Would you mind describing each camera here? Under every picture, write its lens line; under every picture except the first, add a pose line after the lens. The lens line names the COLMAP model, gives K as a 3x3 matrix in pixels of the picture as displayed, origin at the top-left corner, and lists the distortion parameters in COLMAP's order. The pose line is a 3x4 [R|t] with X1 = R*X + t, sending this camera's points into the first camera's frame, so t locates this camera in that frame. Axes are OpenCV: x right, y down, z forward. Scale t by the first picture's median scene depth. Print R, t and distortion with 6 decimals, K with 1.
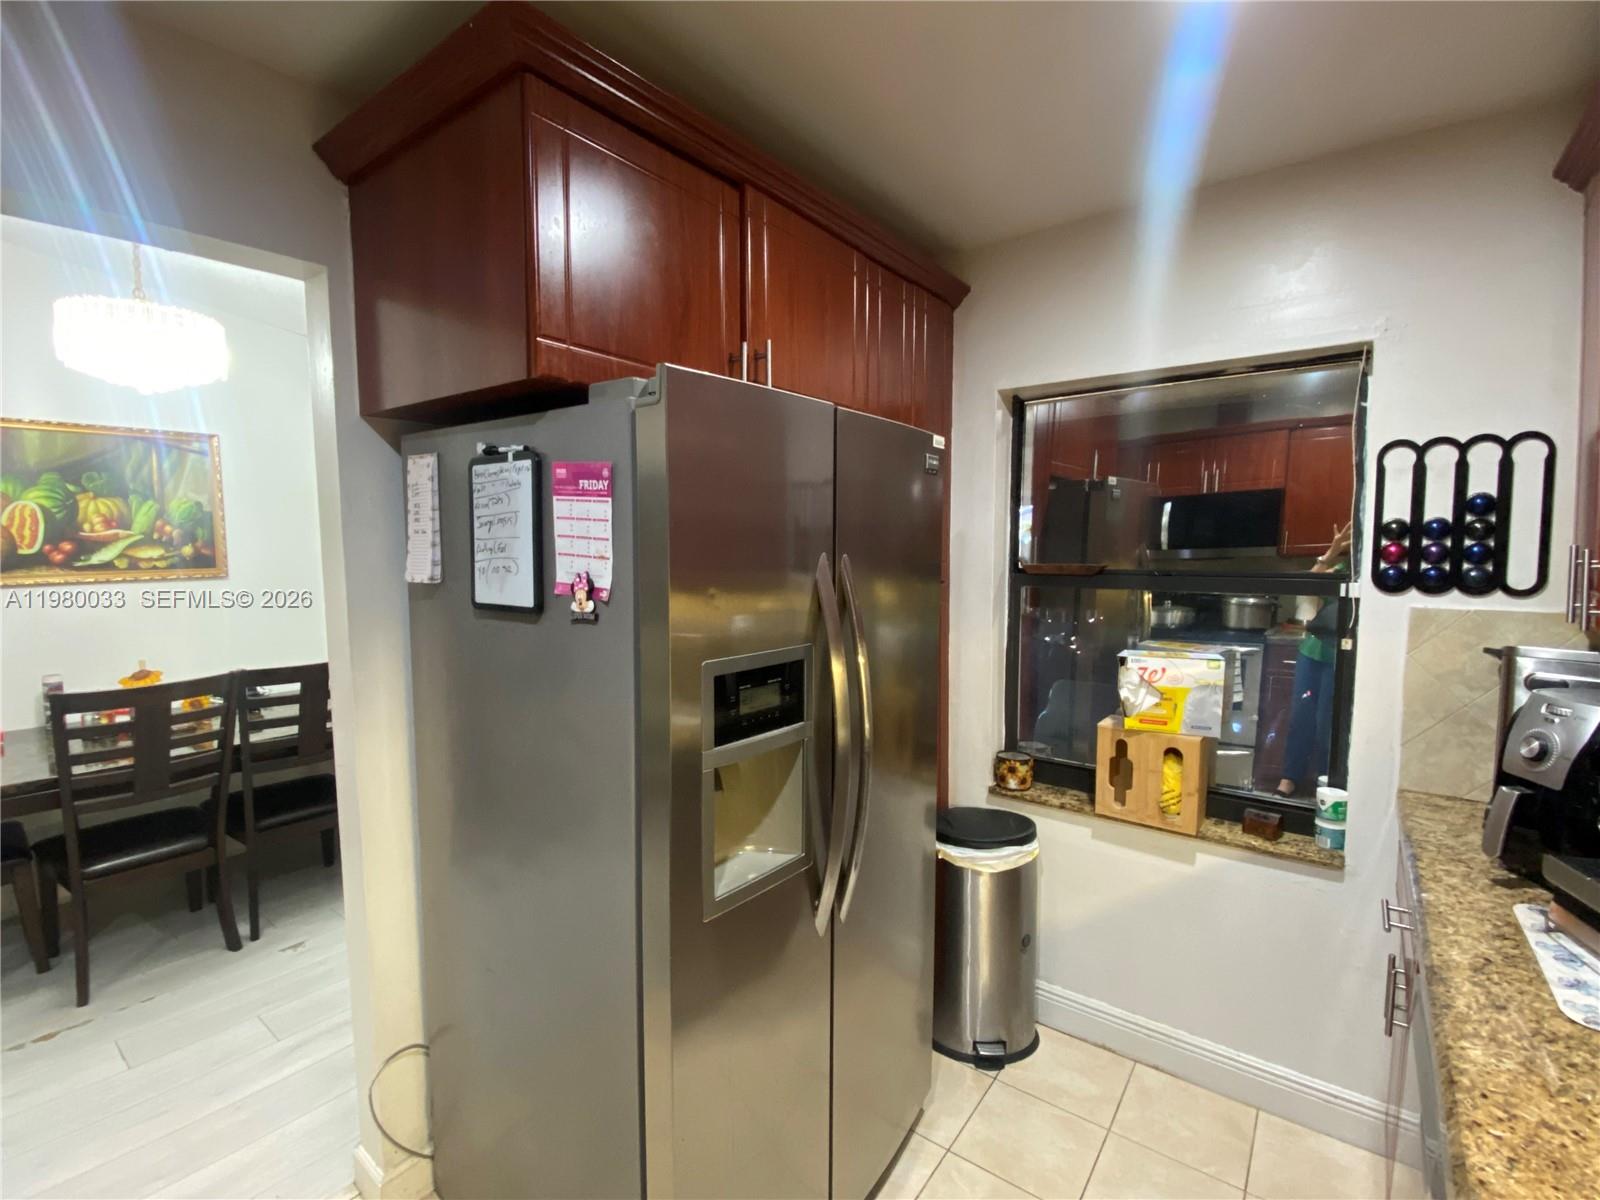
lens RADIAL K [[710.1, 0, 792.2], [0, 710.1, 591.0], [0, 0, 1]] dist [0.038946, -0.031482]
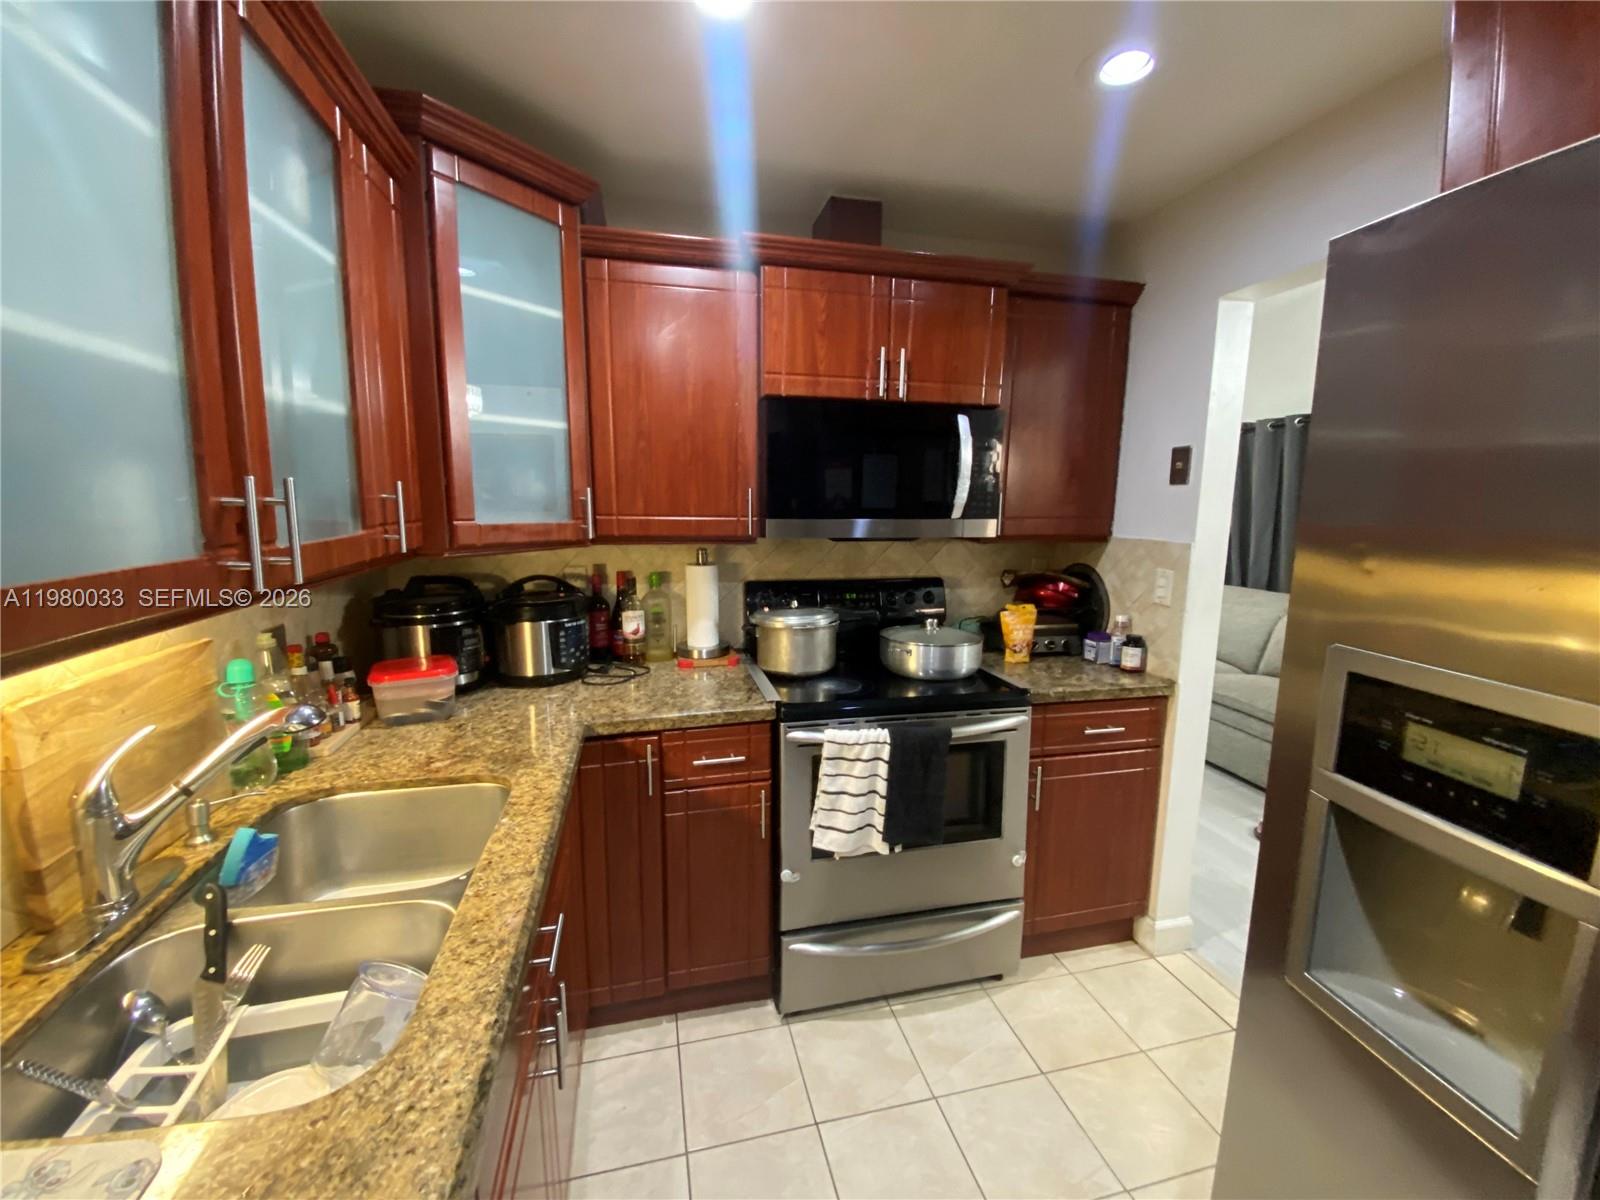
lens RADIAL K [[651.1, 0, 800.0], [0, 651.1, 600.0], [0, 0, 1]] dist [0.013412, -0.015906]
pose [[-0.630038, 0.117666, -0.767598, 0.501191], [-0.058829, 0.978382, 0.198264, -0.029210], [0.774332, 0.170071, -0.609496, 0.701840]]
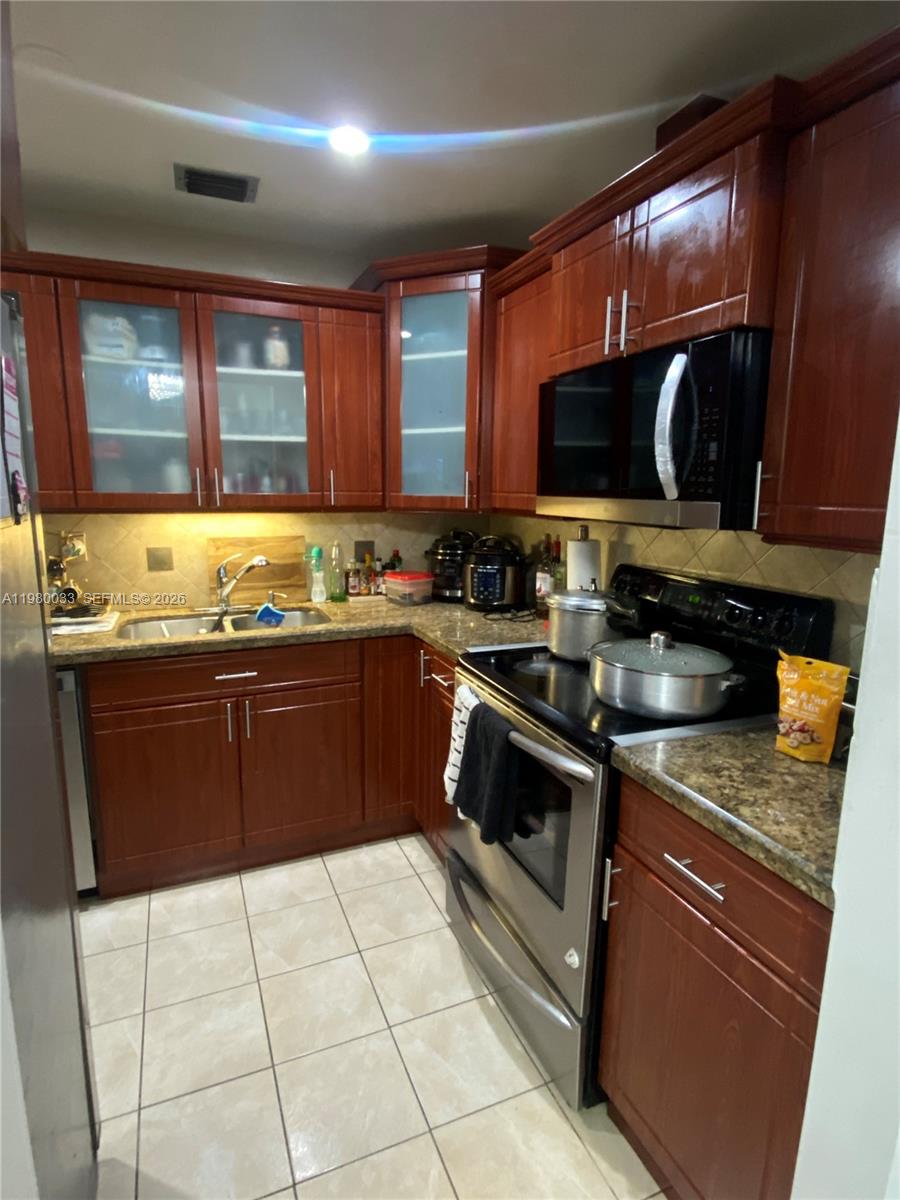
lens RADIAL K [[641.2, 0, 450.0], [0, 641.2, 600.0], [0, 0, 1]] dist [0.043441, -0.000683]
pose [[-0.868808, -0.094394, 0.486068, -0.914722], [0.025460, 0.971846, 0.234238, -0.037504], [-0.494494, 0.215883, -0.841944, 1.107417]]
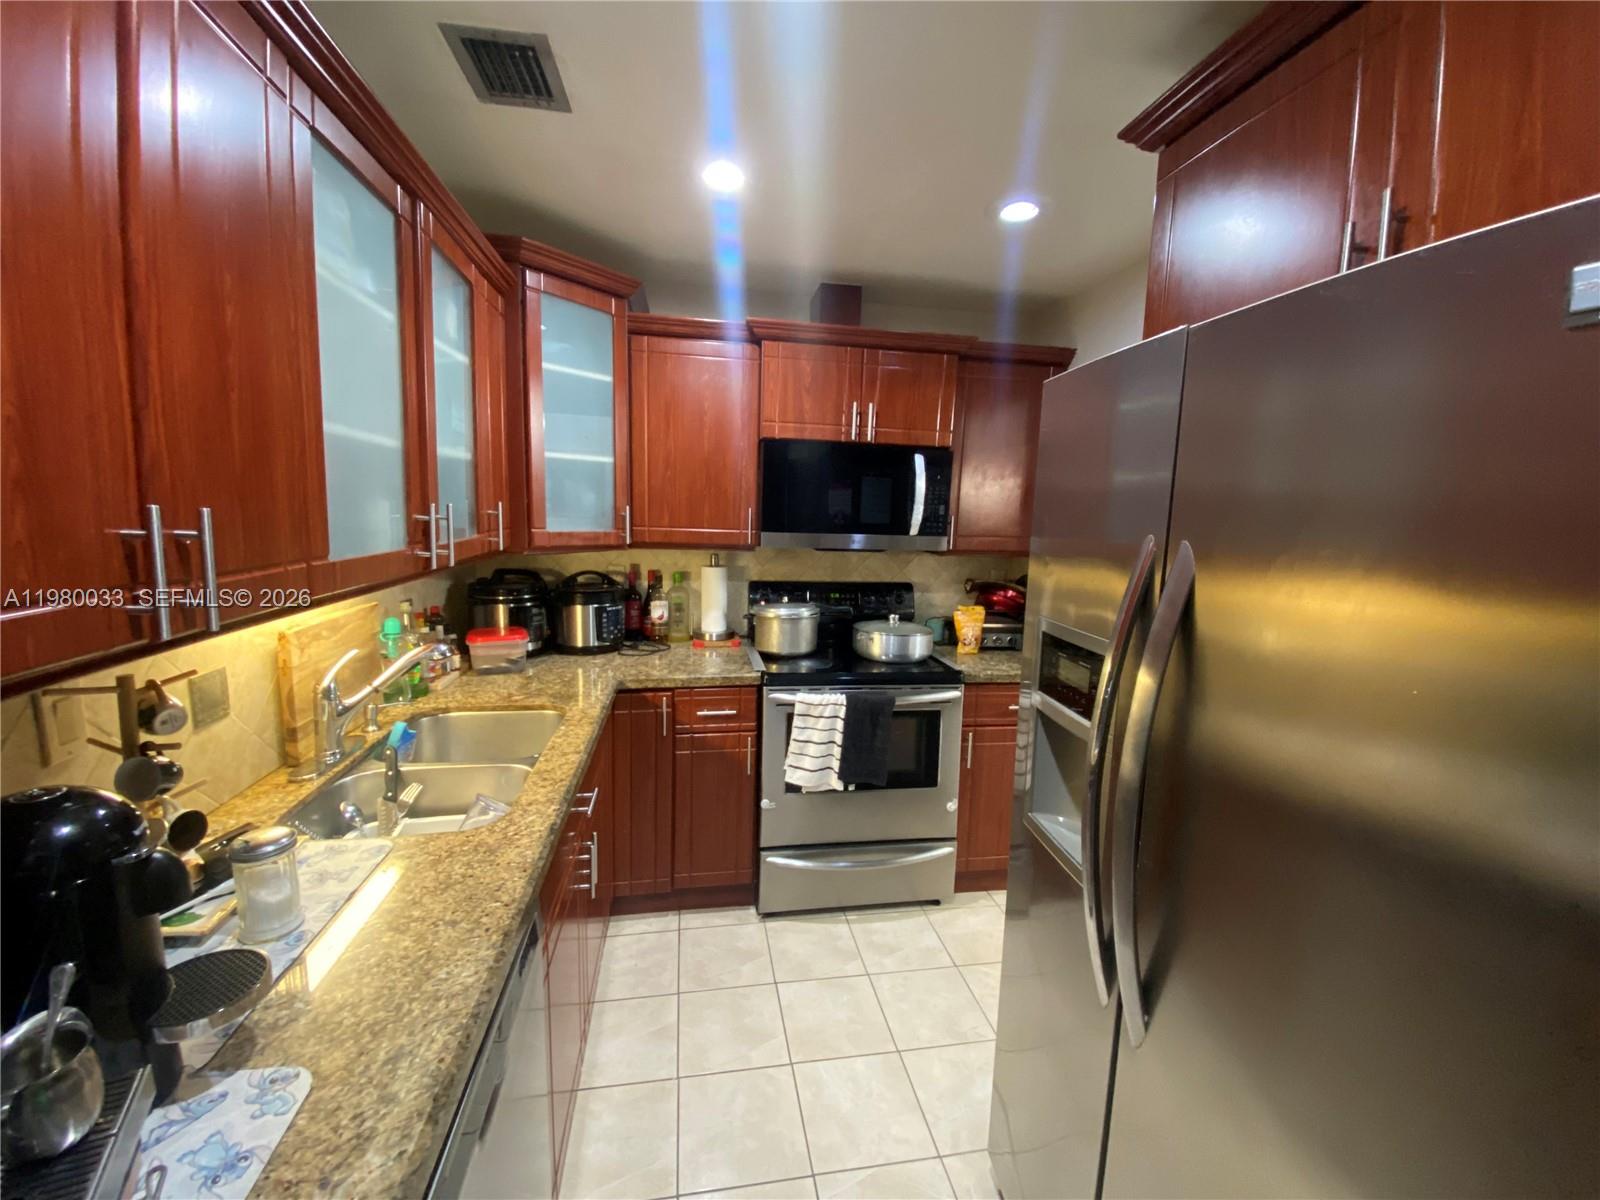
lens RADIAL K [[640.5, 0, 797.4], [0, 640.5, 600.1], [0, 0, 1]] dist [0.027900, -0.024210]
pose [[-0.680085, 0.087111, -0.727940, 0.678560], [-0.077270, 0.978869, 0.189329, -0.072588], [0.729050, 0.185008, -0.658982, 1.007418]]
